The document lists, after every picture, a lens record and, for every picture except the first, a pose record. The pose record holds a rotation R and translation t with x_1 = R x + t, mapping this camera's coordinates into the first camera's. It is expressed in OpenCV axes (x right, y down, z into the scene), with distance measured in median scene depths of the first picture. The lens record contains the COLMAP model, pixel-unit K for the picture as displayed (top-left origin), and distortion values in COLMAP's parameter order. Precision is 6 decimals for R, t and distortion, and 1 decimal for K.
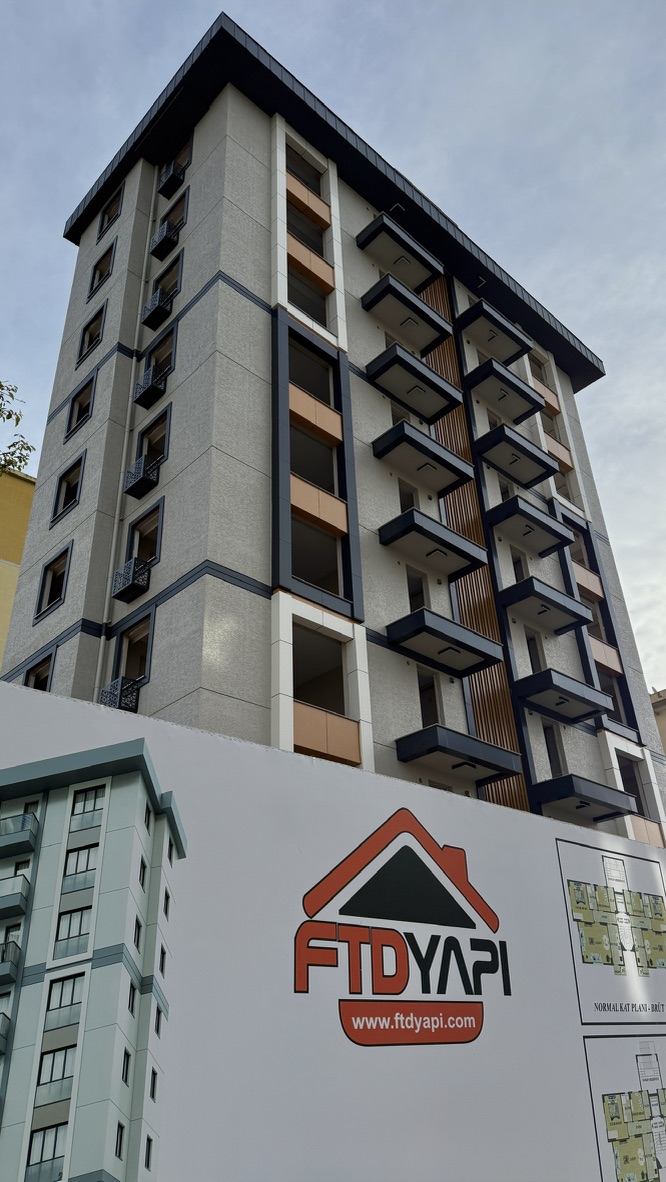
lens RADIAL K [[834.1, 0, 333.0], [0, 834.1, 591.0], [0, 0, 1]] dist [0.067860, -0.074439]
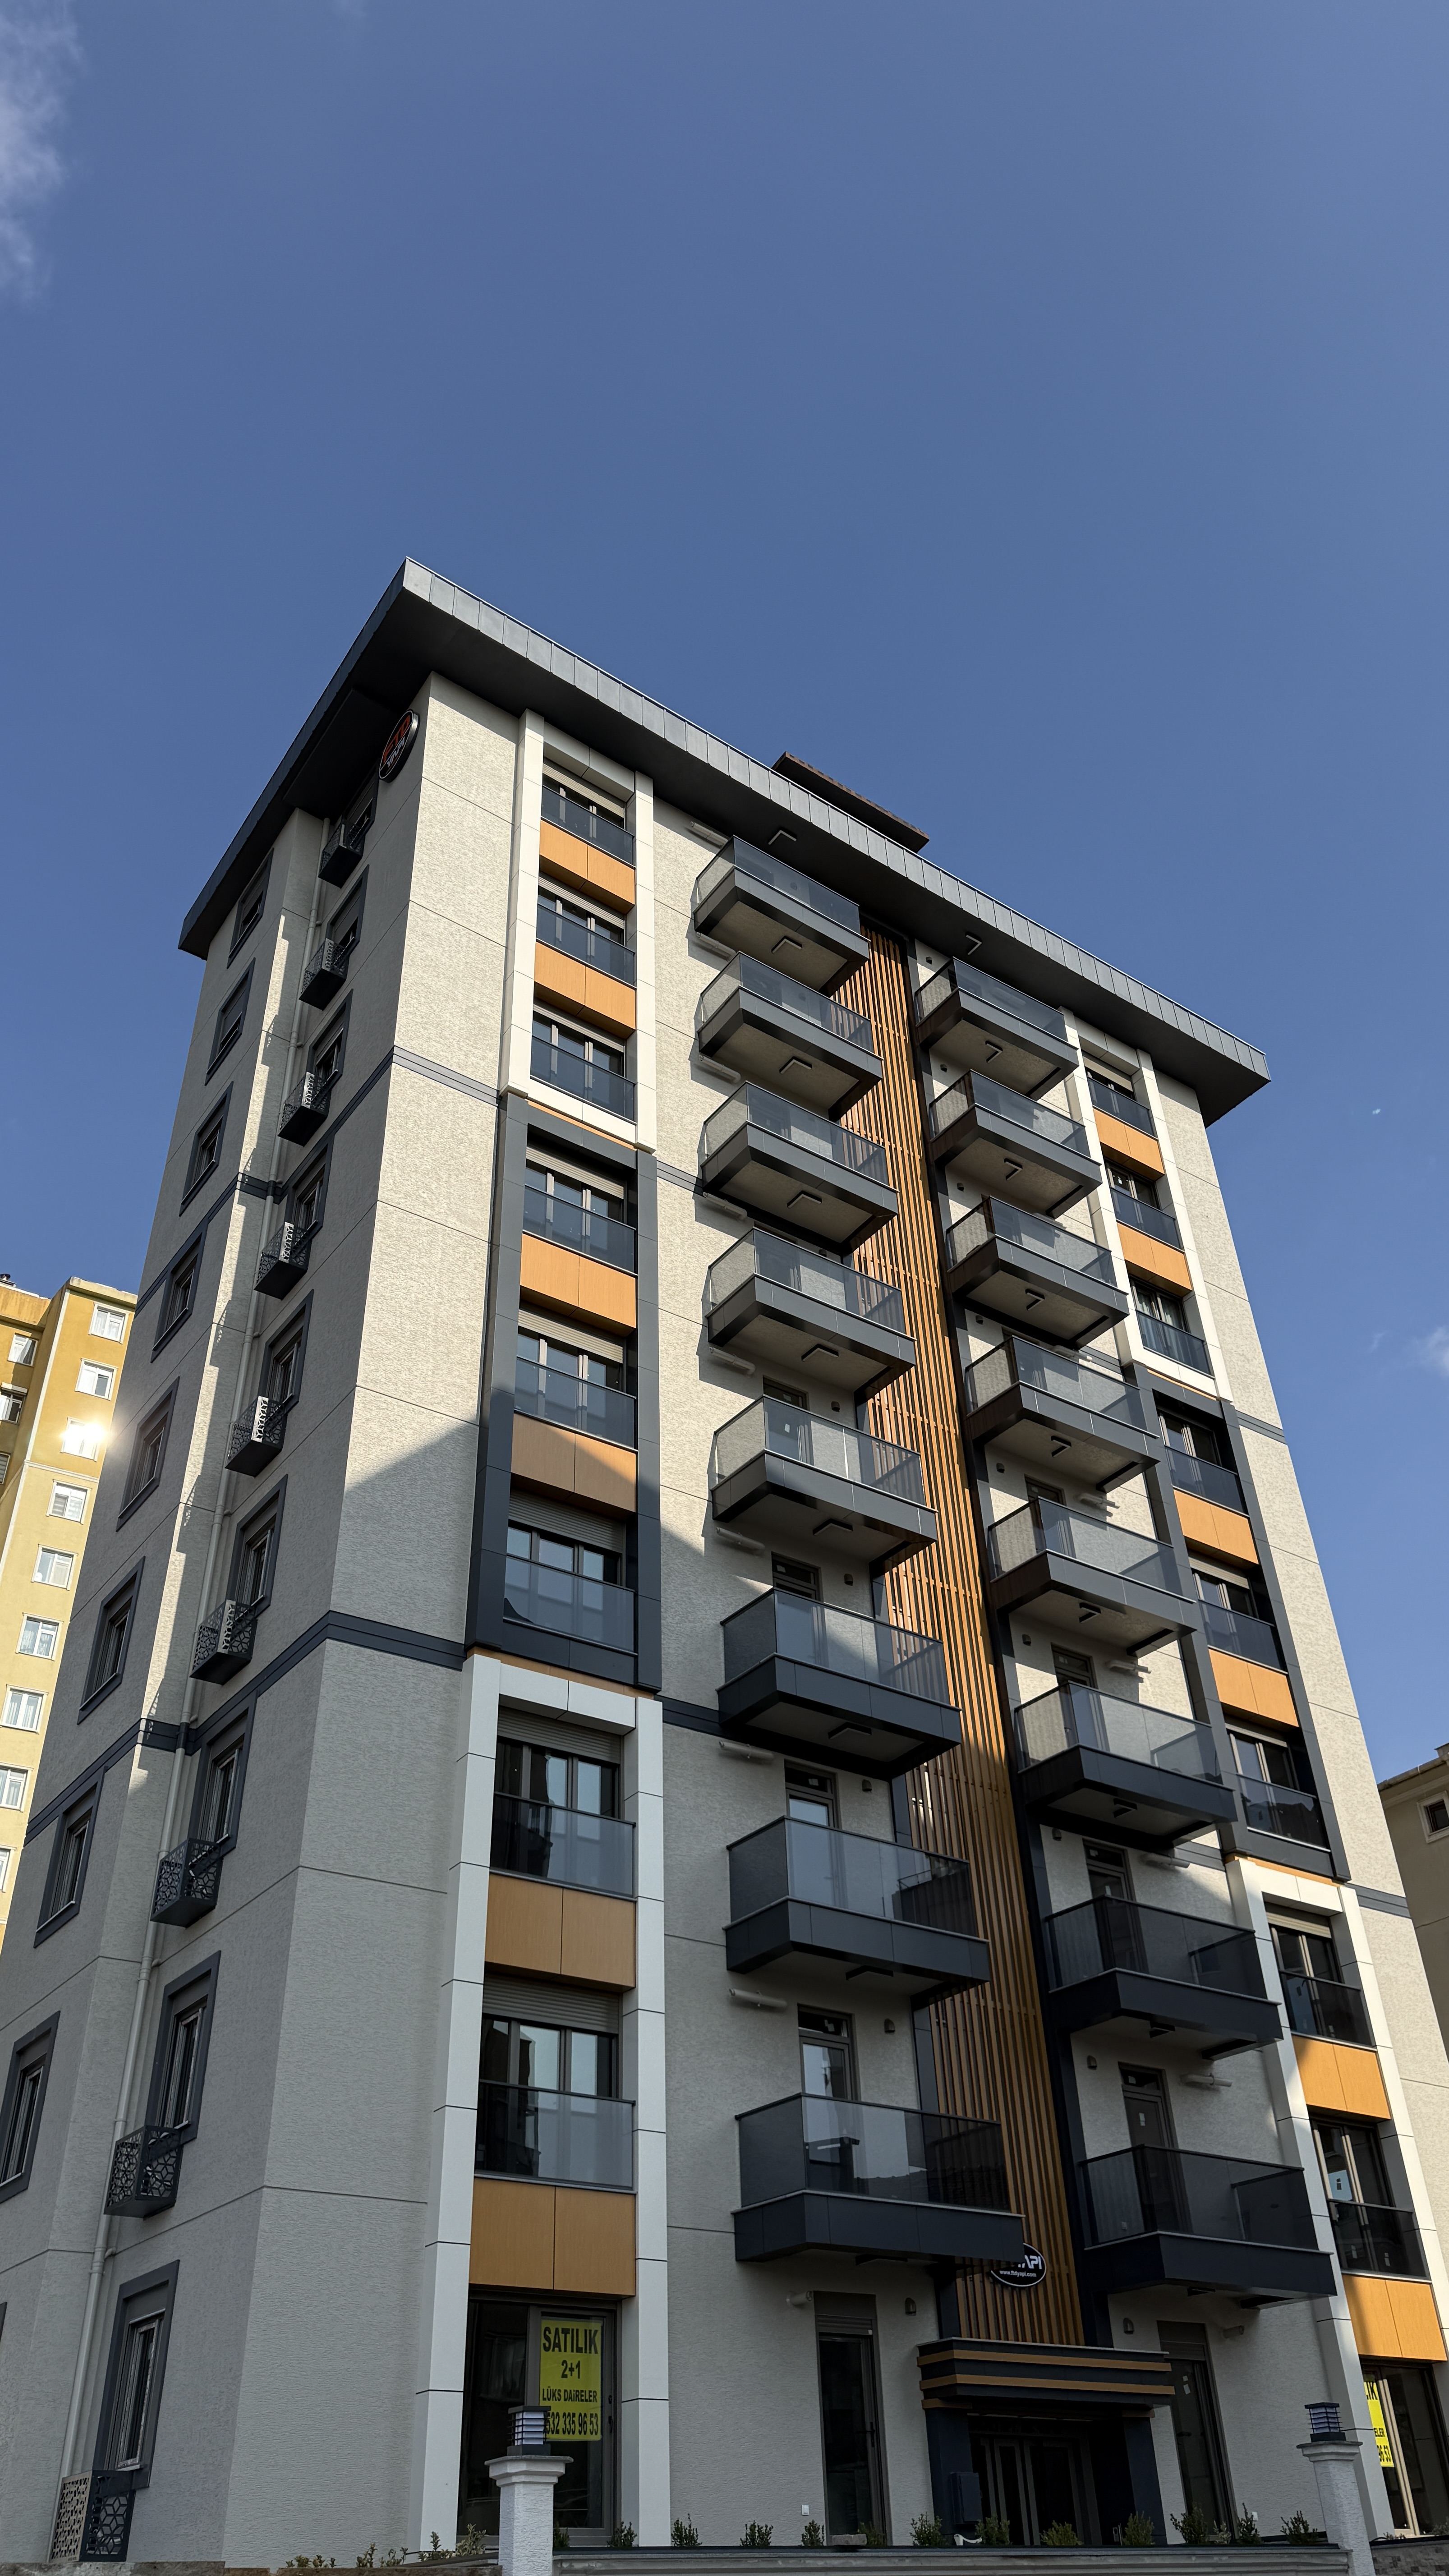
lens RADIAL K [[1813.6, 0, 724.5], [0, 1813.6, 1288.0], [0, 0, 1]] dist [0.090378, -0.123086]
pose [[0.990501, -0.077293, -0.113729, 0.235005], [0.065873, 0.992707, -0.100959, -0.099961], [0.120703, 0.092508, 0.988369, -0.161191]]
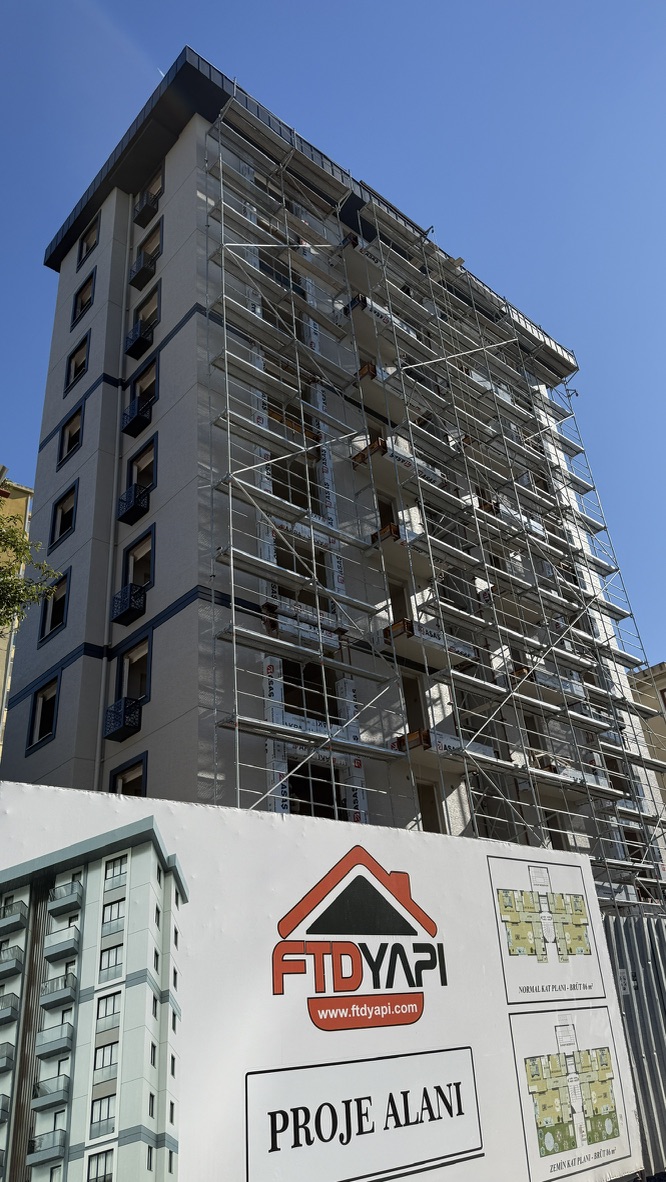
lens RADIAL K [[832.2, 0, 333.0], [0, 832.2, 591.0], [0, 0, 1]] dist [0.090378, -0.123086]
pose [[0.998832, -0.047958, 0.005886, 0.013290], [0.047854, 0.998716, 0.016622, -0.034780], [-0.006675, -0.016321, 0.999845, -0.063323]]
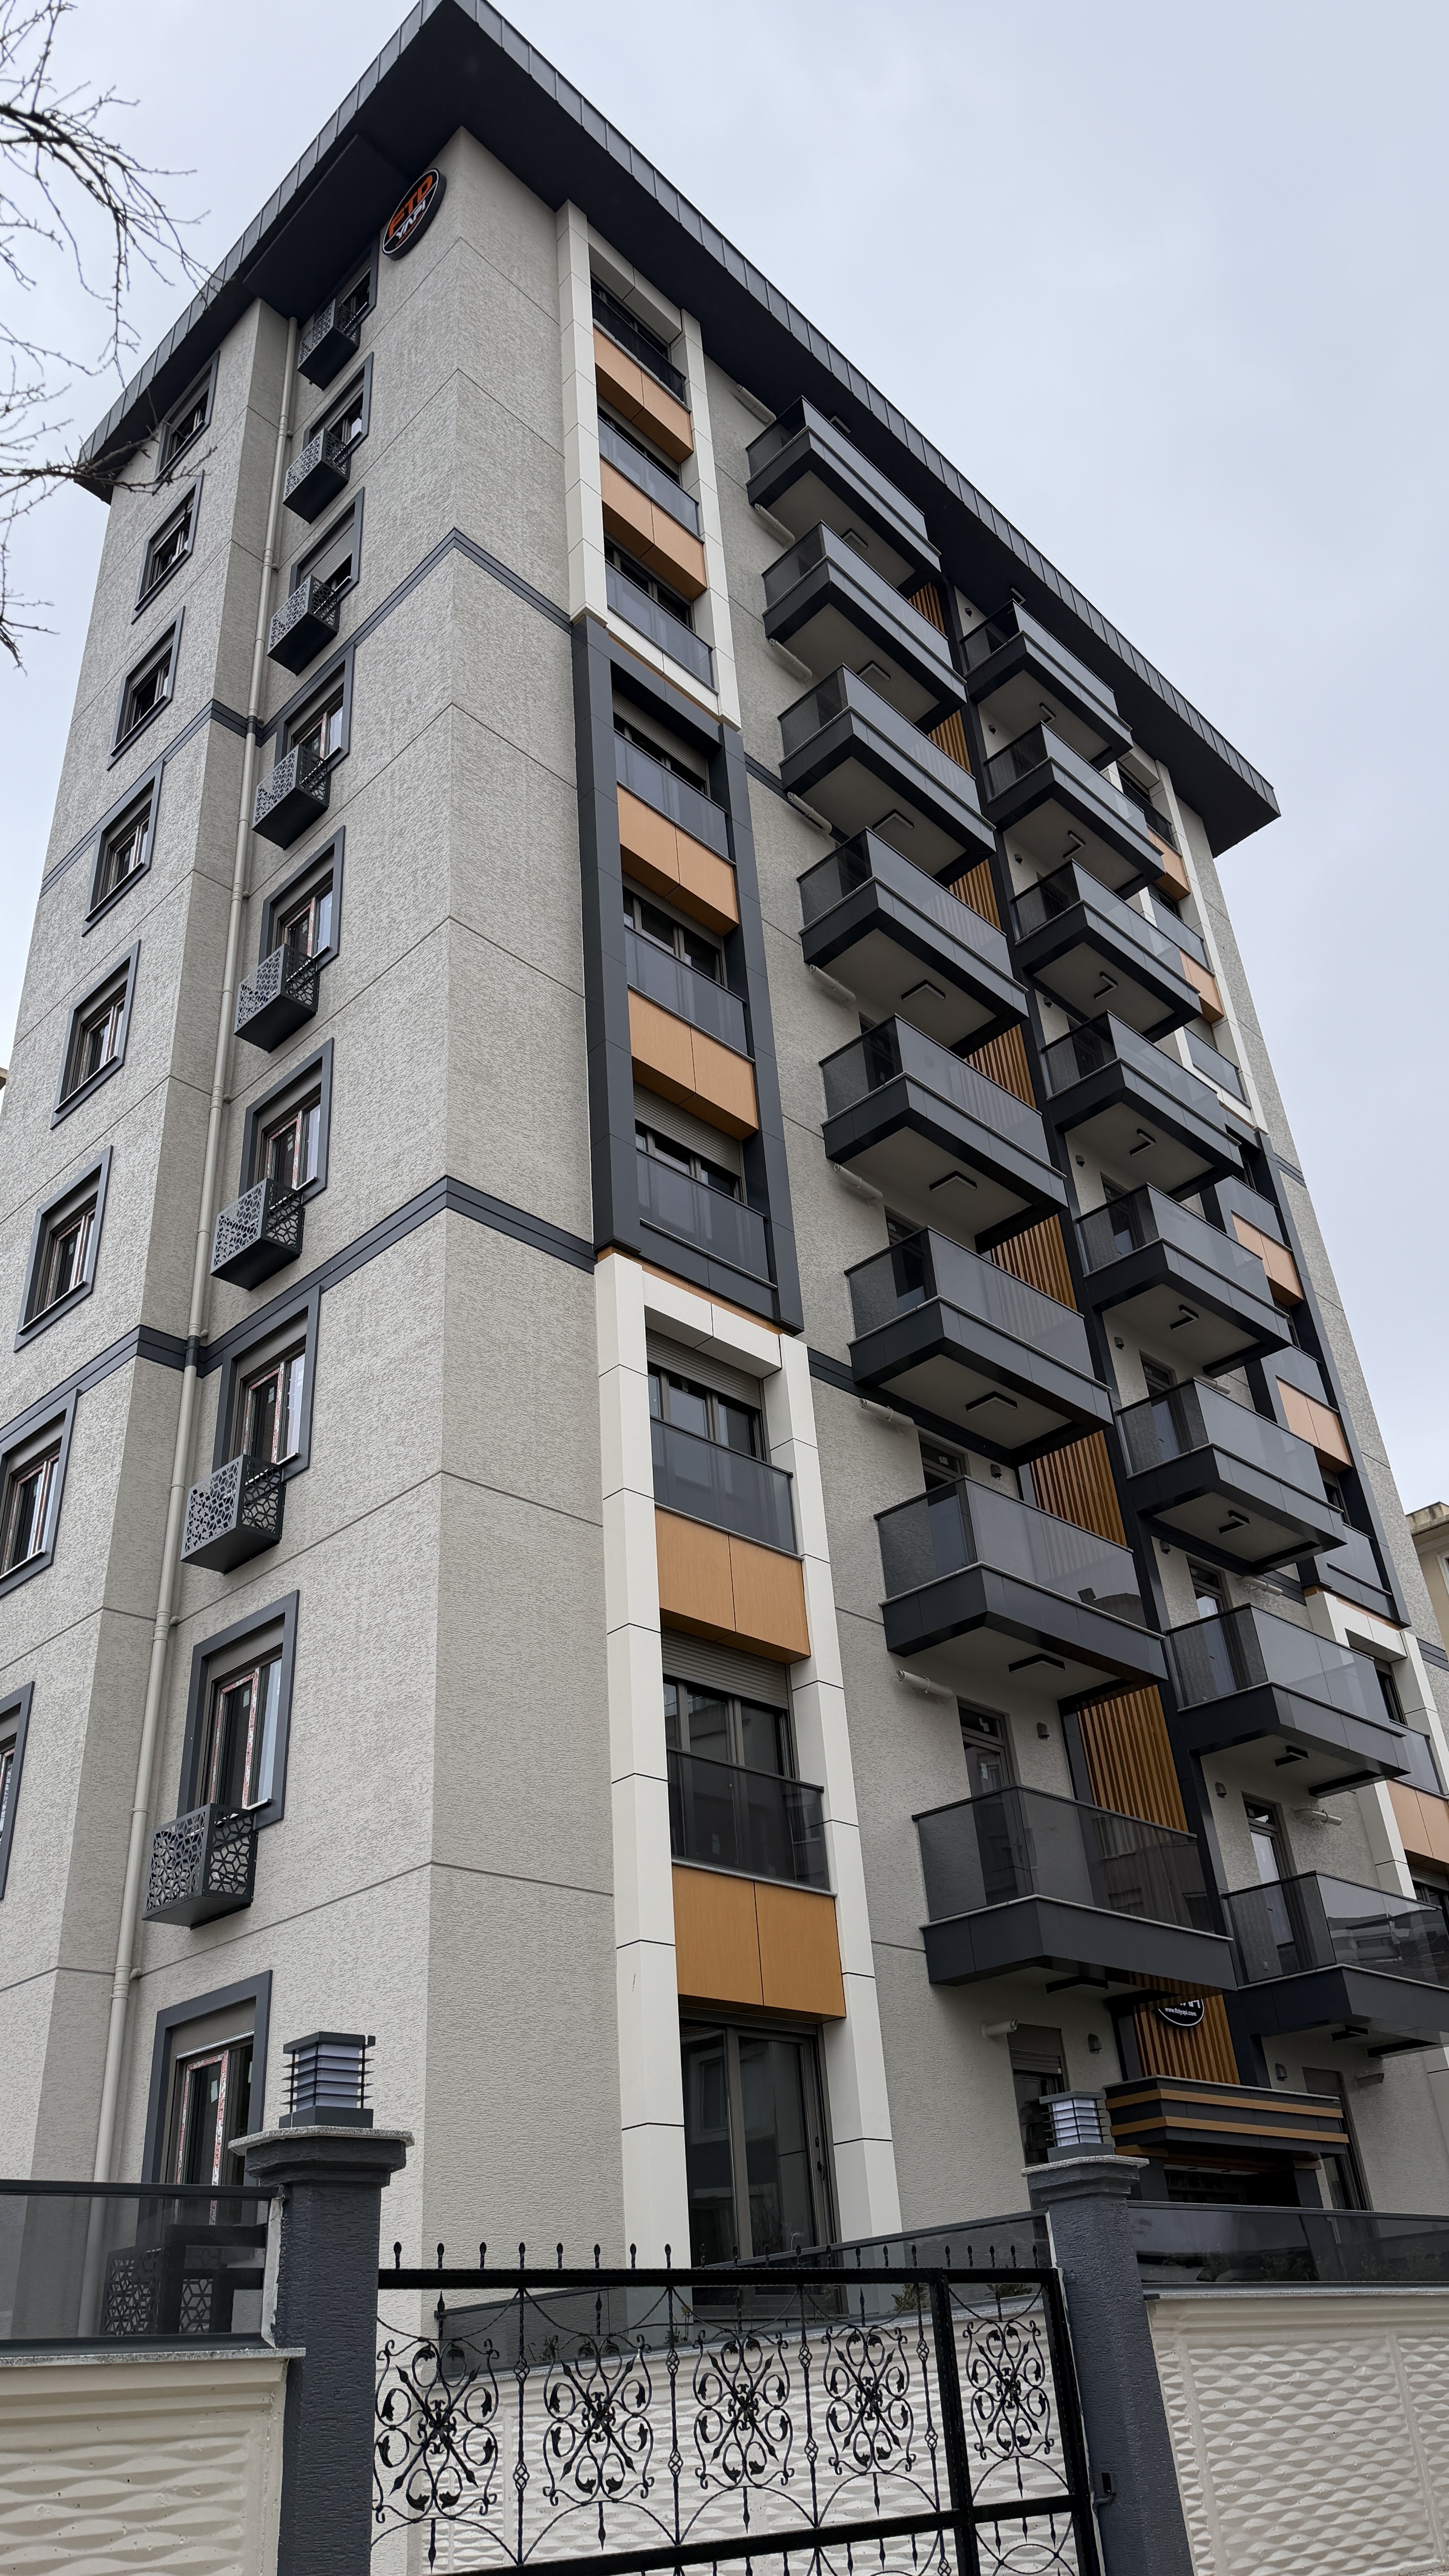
lens RADIAL K [[1815.7, 0, 724.5], [0, 1815.7, 1288.0], [0, 0, 1]] dist [0.081127, -0.126056]
pose [[0.998877, -0.006902, 0.046868, -0.048204], [0.008033, 0.999681, -0.023966, 0.038200], [-0.046687, 0.024315, 0.998614, 0.067959]]
